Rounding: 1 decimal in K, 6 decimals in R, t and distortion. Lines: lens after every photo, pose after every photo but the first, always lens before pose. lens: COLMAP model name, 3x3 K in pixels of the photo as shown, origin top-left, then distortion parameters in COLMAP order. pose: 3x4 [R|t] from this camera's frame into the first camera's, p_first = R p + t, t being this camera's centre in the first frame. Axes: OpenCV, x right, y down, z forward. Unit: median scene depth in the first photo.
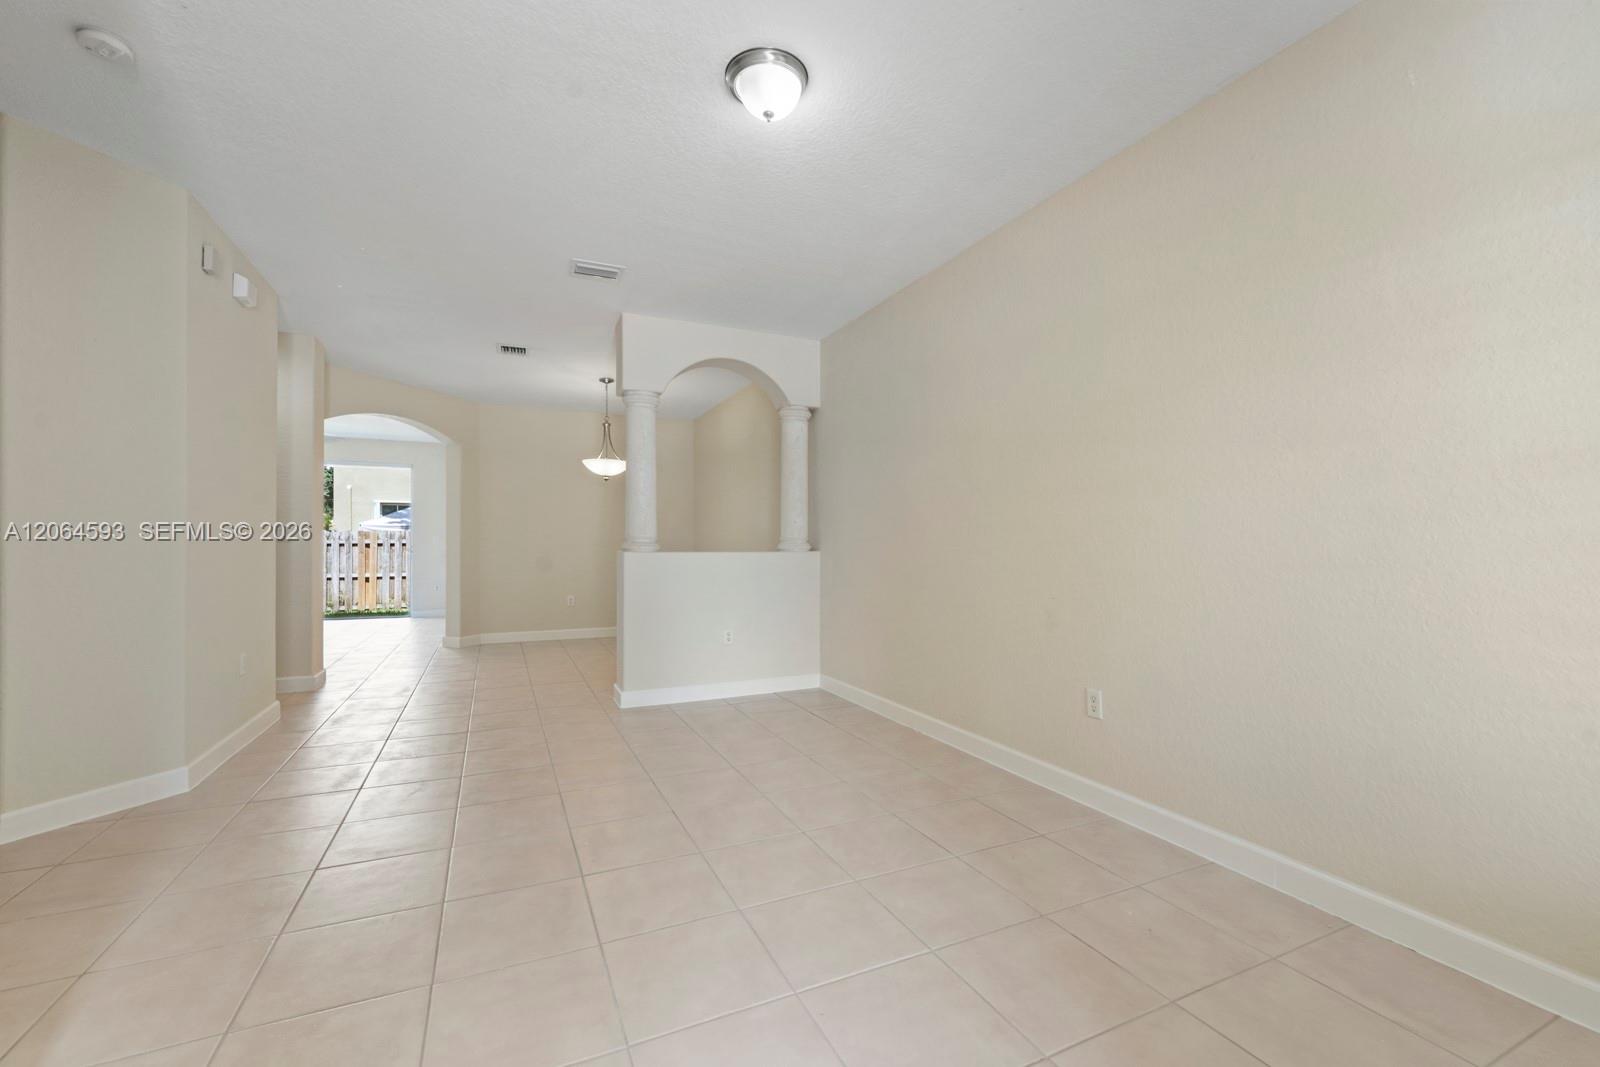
lens RADIAL K [[642.1, 0, 796.6], [0, 642.1, 544.3], [0, 0, 1]] dist [-0.000890, -0.000091]
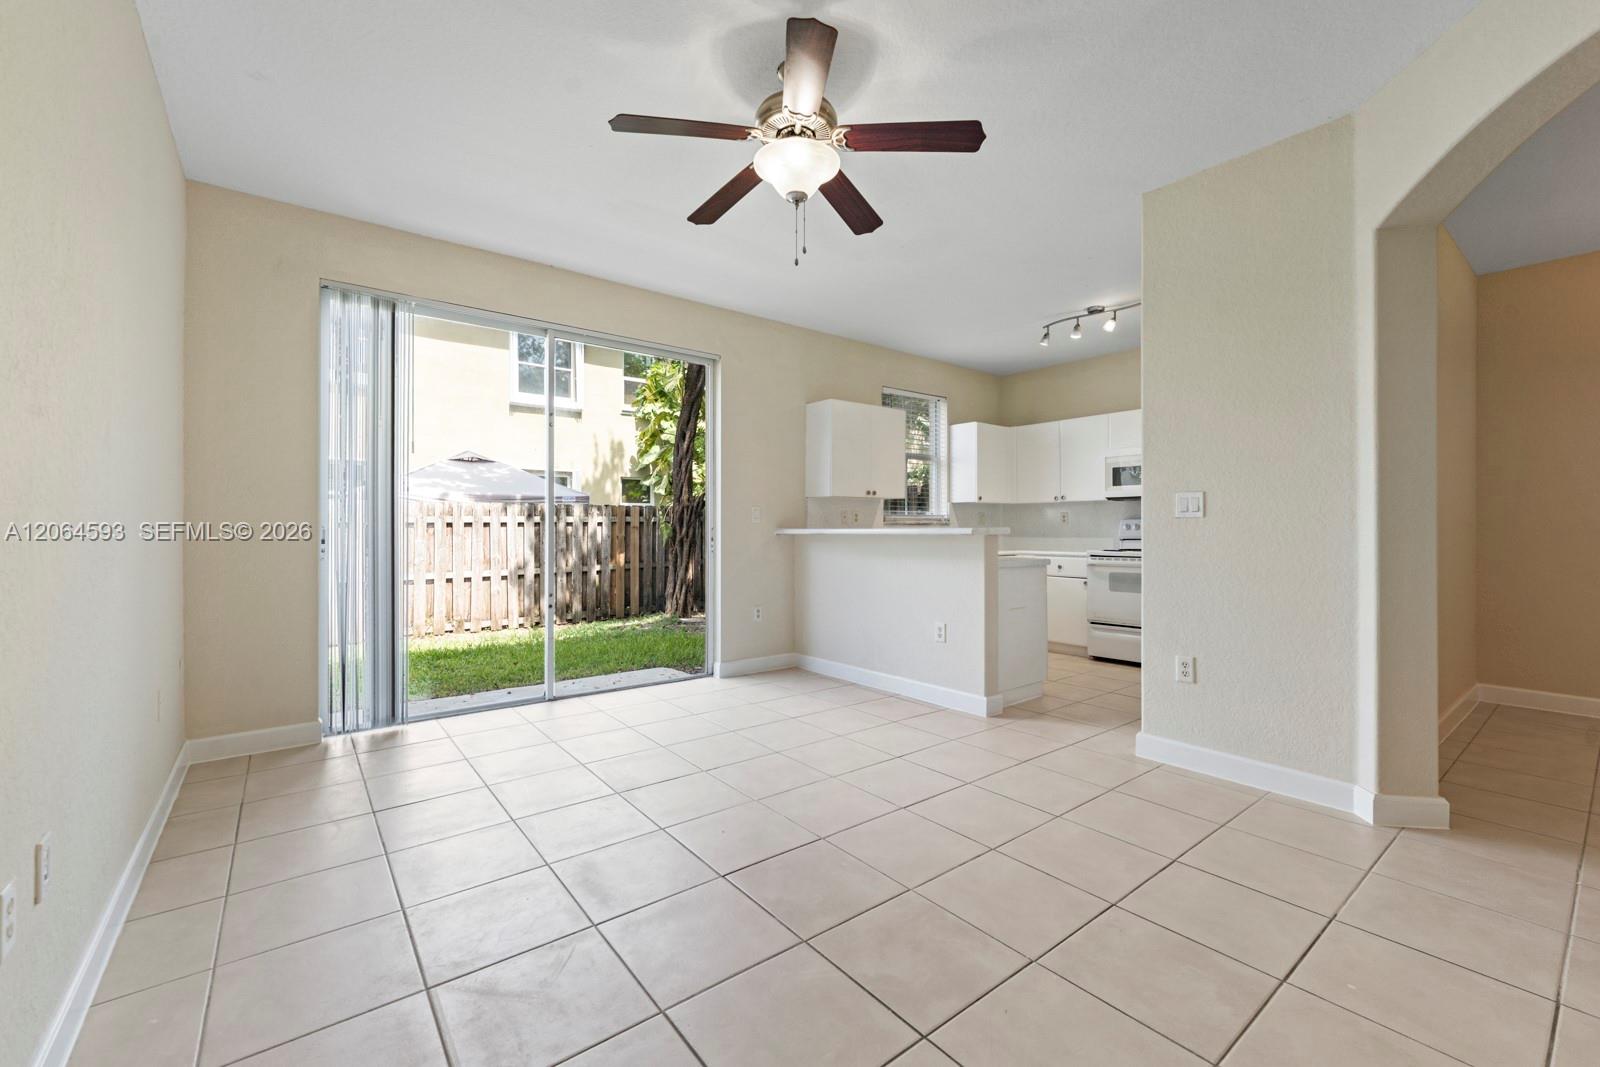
lens RADIAL K [[658.2, 0, 789.9], [0, 658.2, 528.9], [0, 0, 1]] dist [-0.000050, -0.000131]
pose [[0.977060, -0.001046, 0.212962, -0.447695], [0.000211, 0.999992, 0.003948, 0.002211], [-0.212964, -0.003813, 0.977053, 0.352734]]
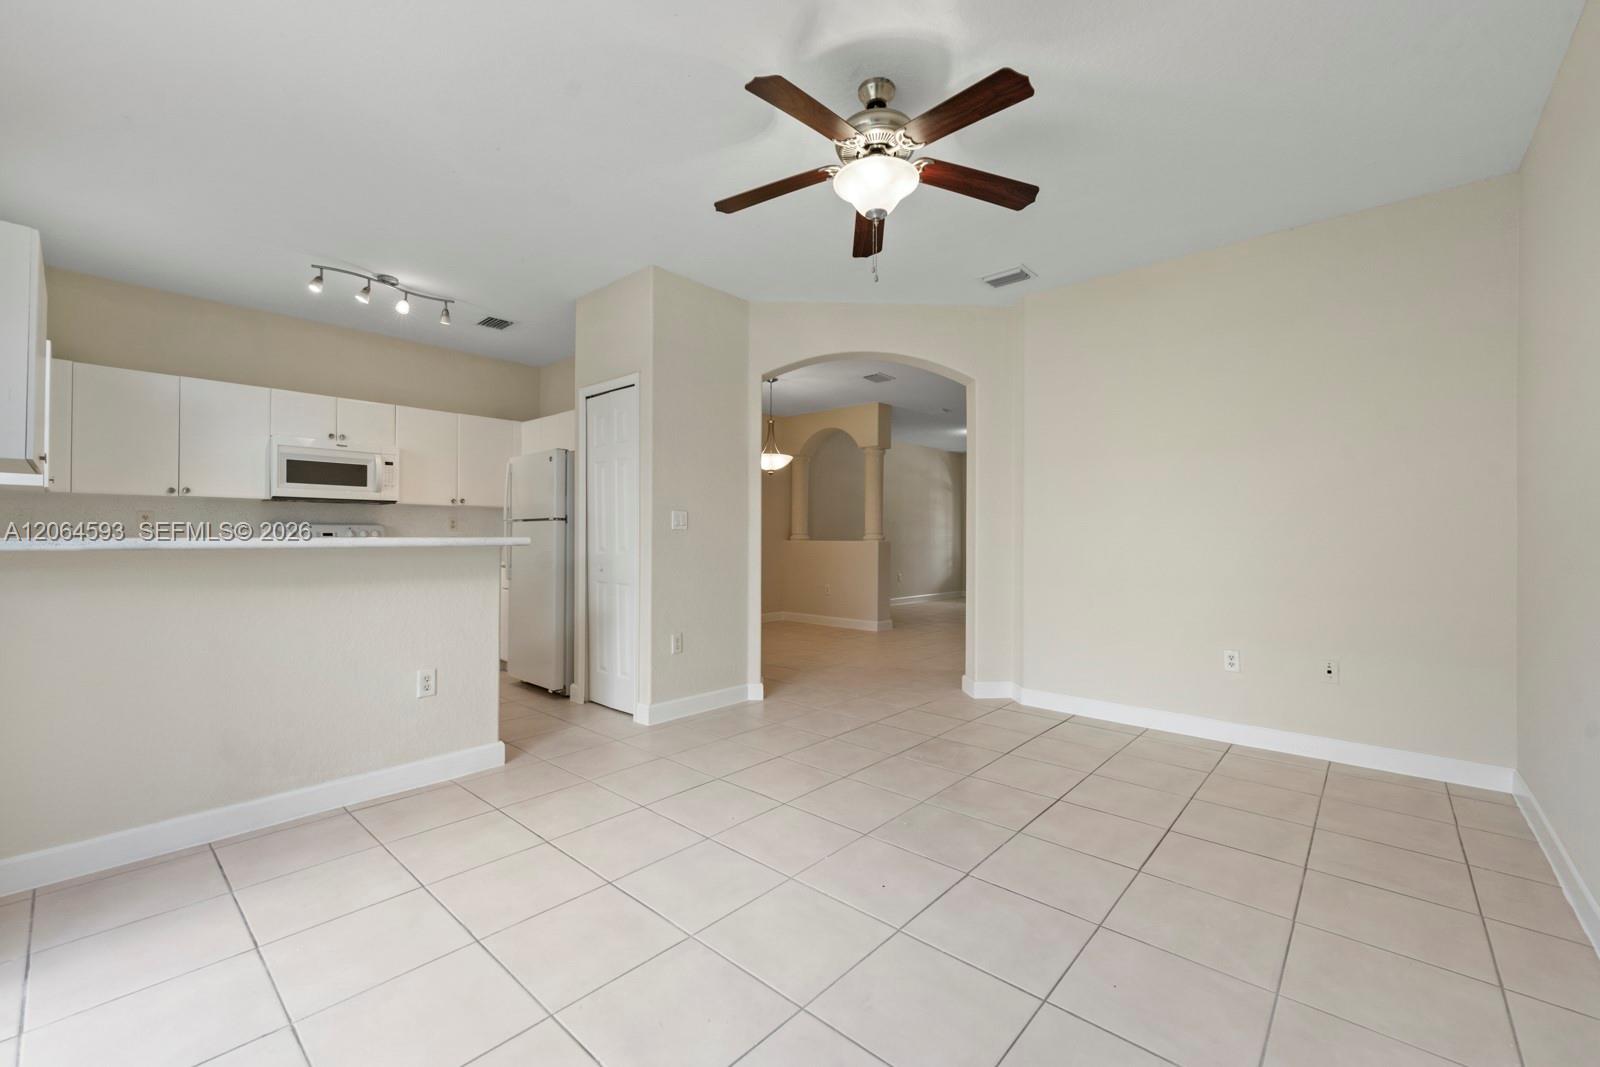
lens RADIAL K [[649.9, 0, 800.0], [0, 649.9, 533.5], [0, 0, 1]] dist [-0.001980, -0.000223]
pose [[-0.394213, 0.000983, 0.919018, -0.552698], [-0.008429, 0.999953, -0.004685, 0.001897], [-0.918980, -0.009594, -0.394187, 0.589659]]
